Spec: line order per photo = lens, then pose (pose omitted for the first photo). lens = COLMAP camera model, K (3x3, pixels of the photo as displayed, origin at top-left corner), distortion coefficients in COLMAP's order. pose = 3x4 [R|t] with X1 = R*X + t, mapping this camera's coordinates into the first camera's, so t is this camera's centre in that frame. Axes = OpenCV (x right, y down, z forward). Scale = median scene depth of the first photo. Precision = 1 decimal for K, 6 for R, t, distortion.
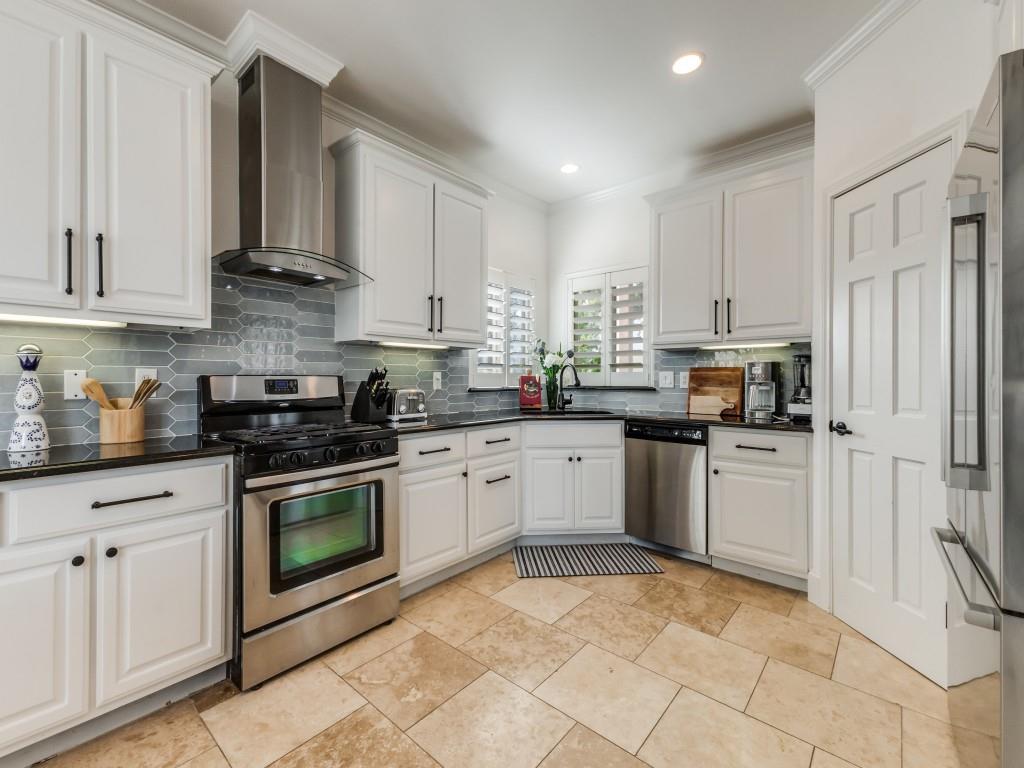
lens RADIAL K [[443.5, 0, 513.1], [0, 443.5, 379.1], [0, 0, 1]] dist [0.004988, -0.000419]
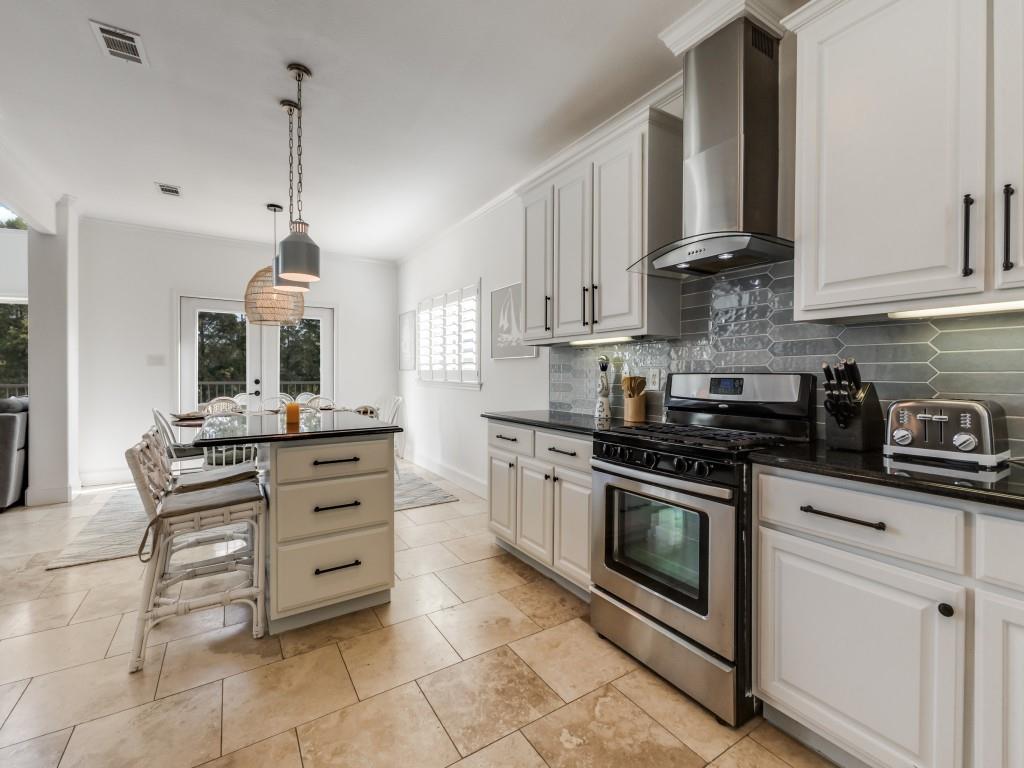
lens RADIAL K [[443.5, 0, 511.9], [0, 443.5, 377.5], [0, 0, 1]] dist [0.004988, -0.000419]
pose [[-0.293092, 0.006619, -0.956061, 0.557705], [-0.006592, 0.999938, 0.008944, -0.005567], [0.956062, 0.008924, -0.293030, 0.997247]]
